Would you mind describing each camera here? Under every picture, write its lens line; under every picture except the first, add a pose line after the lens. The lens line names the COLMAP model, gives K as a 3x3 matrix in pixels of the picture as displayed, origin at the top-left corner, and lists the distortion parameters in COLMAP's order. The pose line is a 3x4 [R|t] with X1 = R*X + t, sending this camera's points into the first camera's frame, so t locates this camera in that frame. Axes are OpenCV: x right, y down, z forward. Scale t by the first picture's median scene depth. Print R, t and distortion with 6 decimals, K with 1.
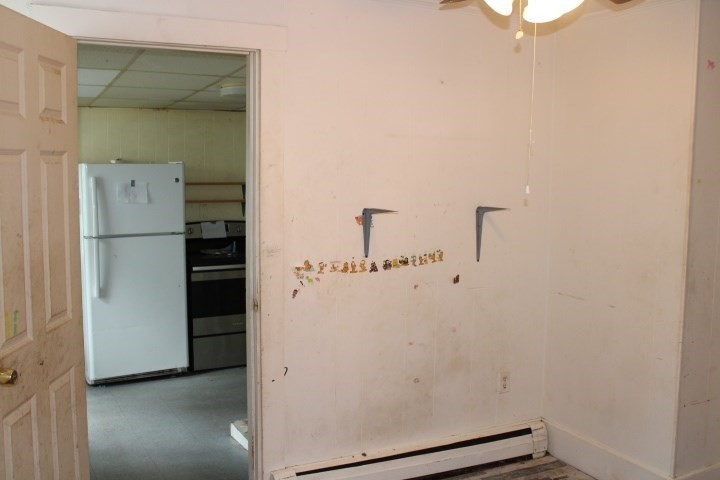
lens RADIAL K [[710.0, 0, 360.0], [0, 710.0, 240.0], [0, 0, 1]] dist [-0.126774, 0.133802]
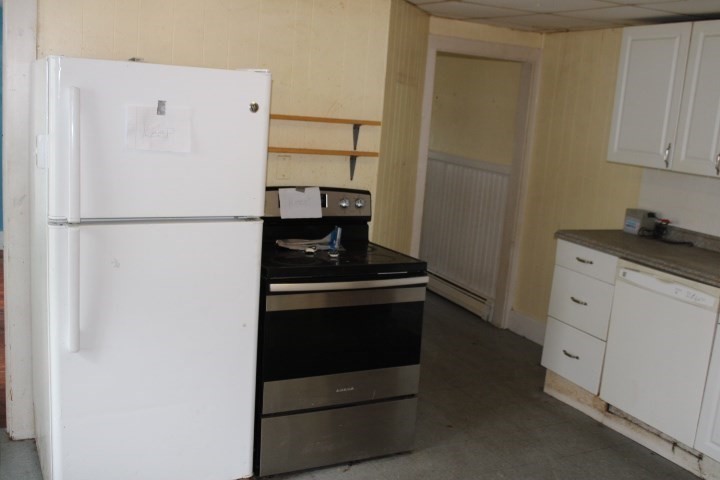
lens RADIAL K [[710.0, 0, 360.0], [0, 710.0, 240.0], [0, 0, 1]] dist [-0.126774, 0.133802]
pose [[0.997003, 0.073462, -0.024252, -0.162515], [-0.071254, 0.994086, 0.081949, -0.038549], [0.030129, -0.079975, 0.996341, 0.497611]]
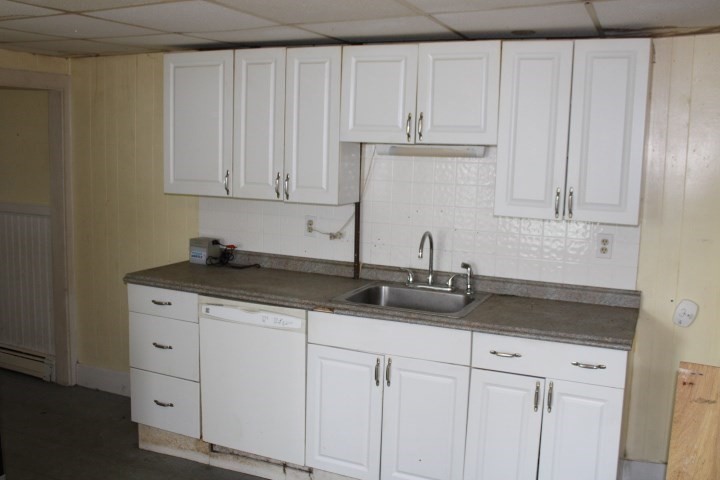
lens RADIAL K [[710.0, 0, 360.0], [0, 710.0, 240.0], [0, 0, 1]] dist [-0.126774, 0.133802]
pose [[0.801068, -0.069409, 0.594536, -0.180697], [0.044953, 0.997425, 0.055876, -0.053421], [-0.596883, -0.018034, 0.802125, 0.536463]]
